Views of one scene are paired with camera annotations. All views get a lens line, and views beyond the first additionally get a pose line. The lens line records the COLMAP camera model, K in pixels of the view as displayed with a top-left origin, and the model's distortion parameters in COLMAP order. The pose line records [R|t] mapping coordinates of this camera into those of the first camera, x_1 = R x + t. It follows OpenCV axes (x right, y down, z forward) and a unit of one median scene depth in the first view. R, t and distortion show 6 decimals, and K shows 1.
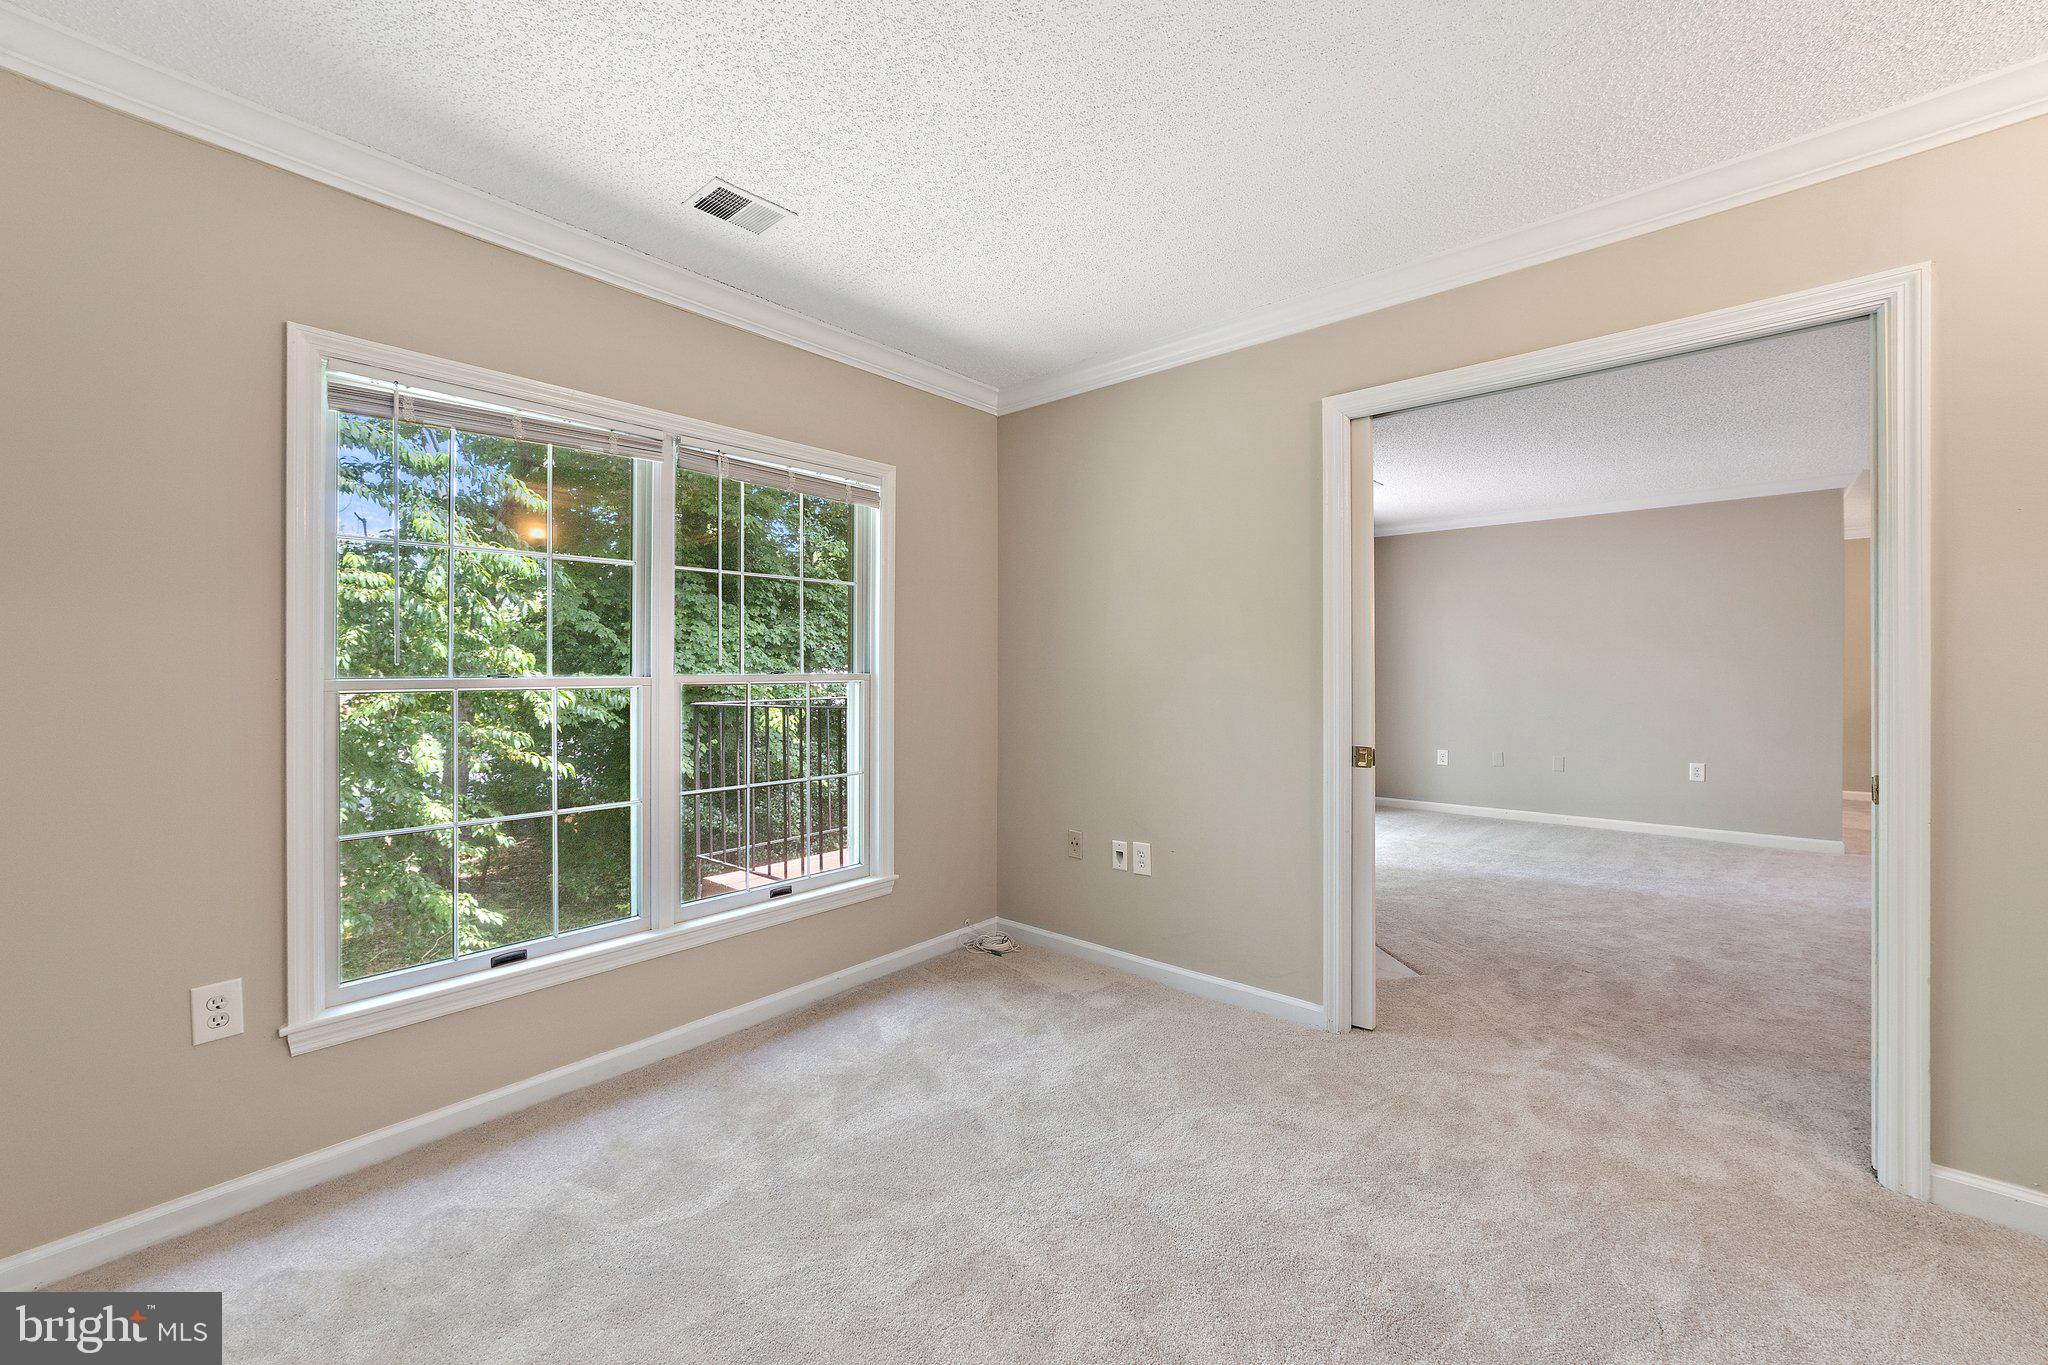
lens RADIAL K [[816.1, 0, 1021.2], [0, 816.1, 668.8], [0, 0, 1]] dist [-0.000303, 0.000084]
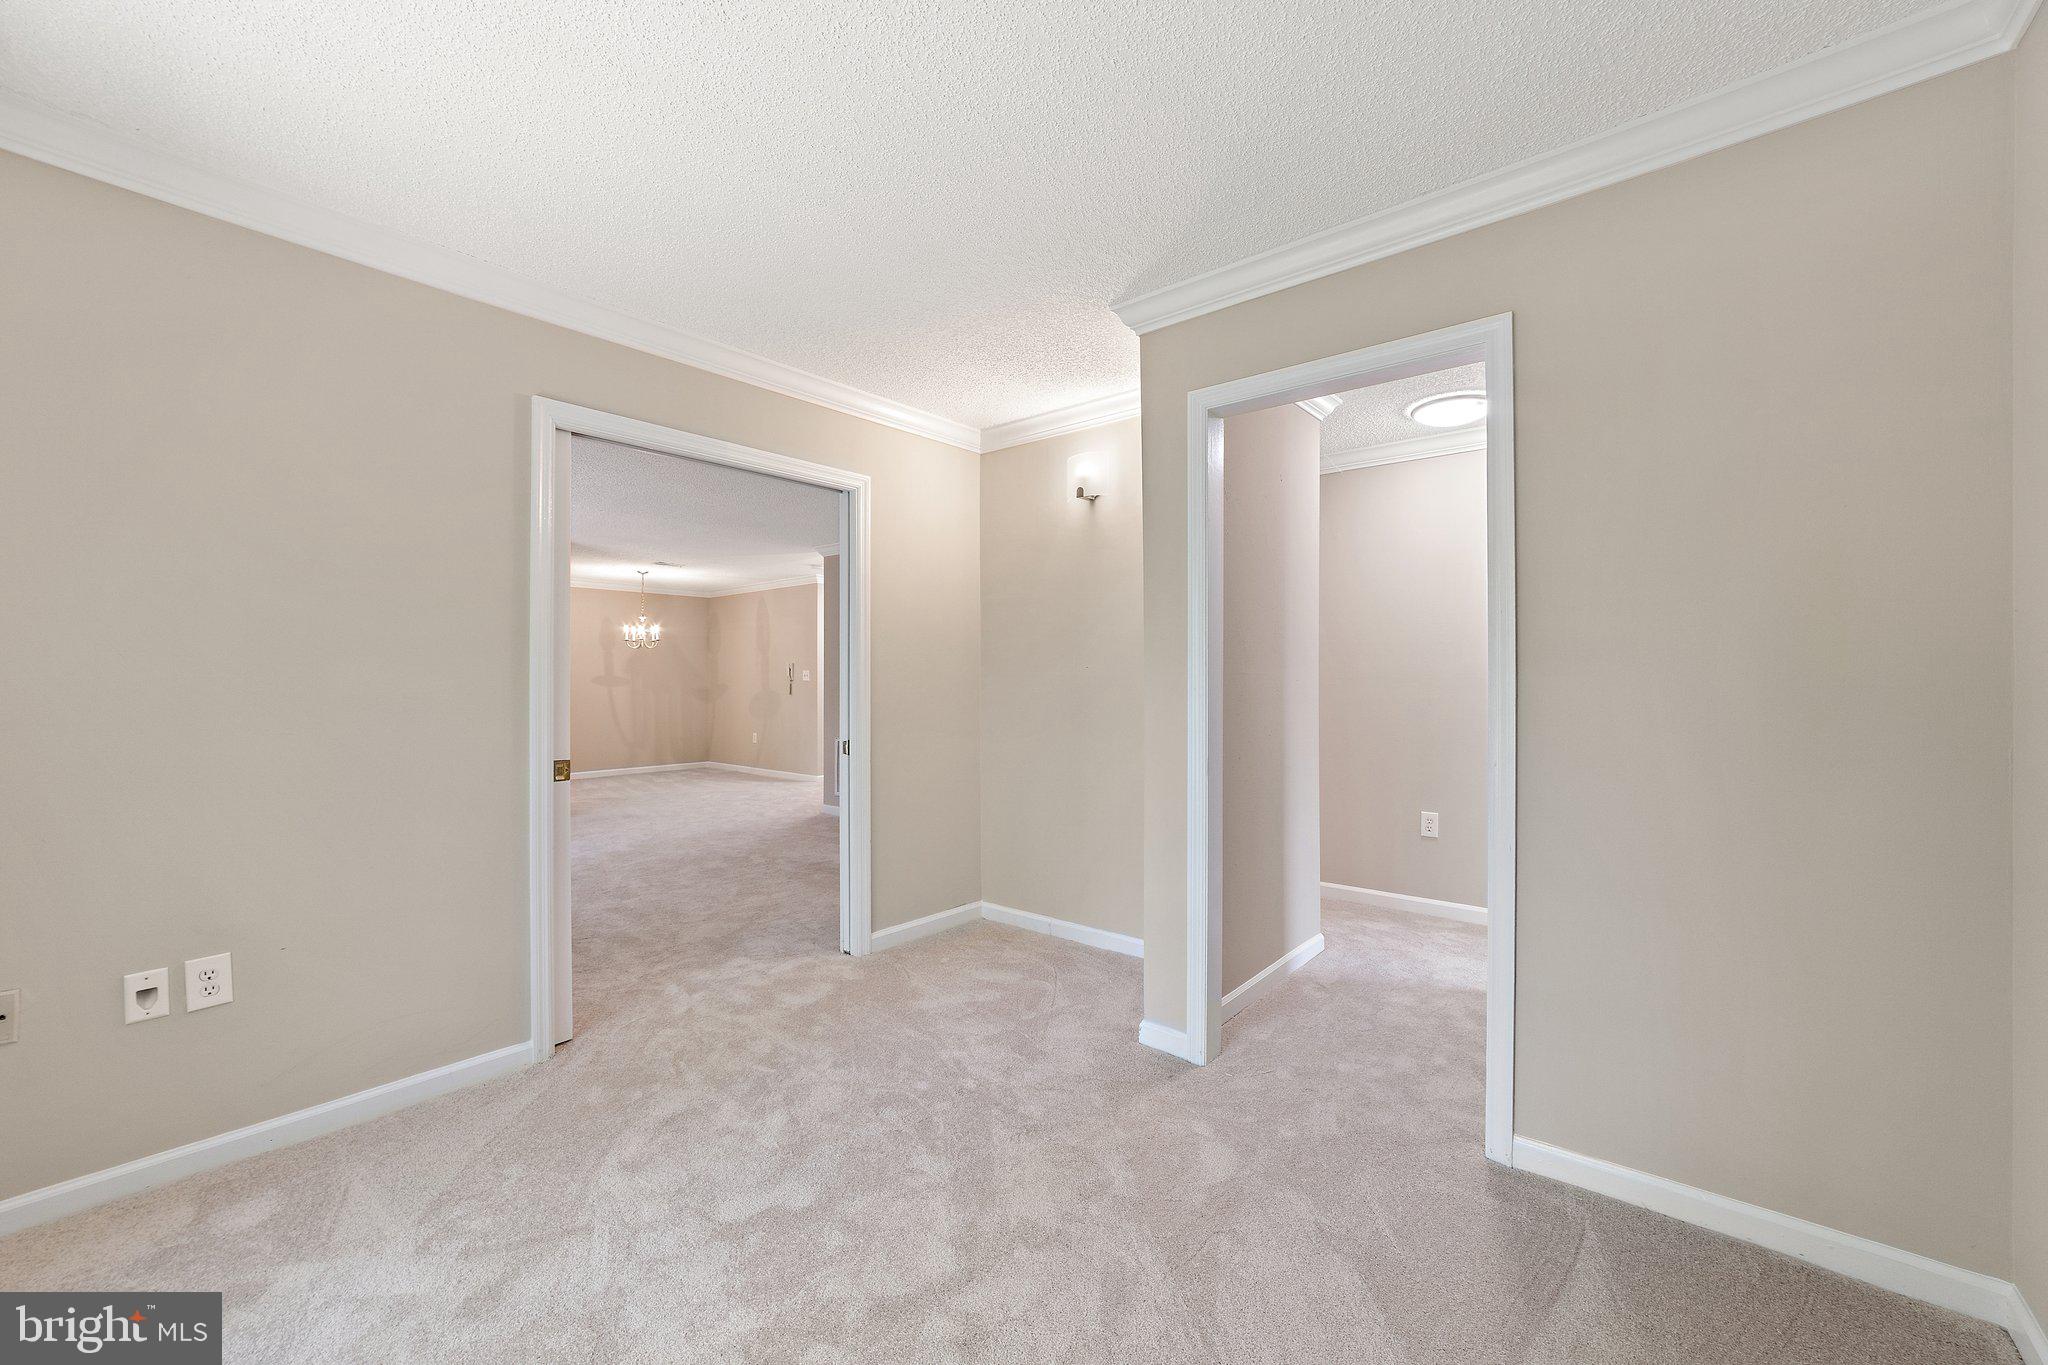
lens RADIAL K [[819.0, 0, 1016.1], [0, 819.0, 677.0], [0, 0, 1]] dist [-0.002507, -0.000232]
pose [[-0.016459, 0.008799, 0.999826, -0.612942], [-0.001464, 0.999960, -0.008824, 0.001993], [-0.999863, -0.001609, -0.016446, 0.479422]]
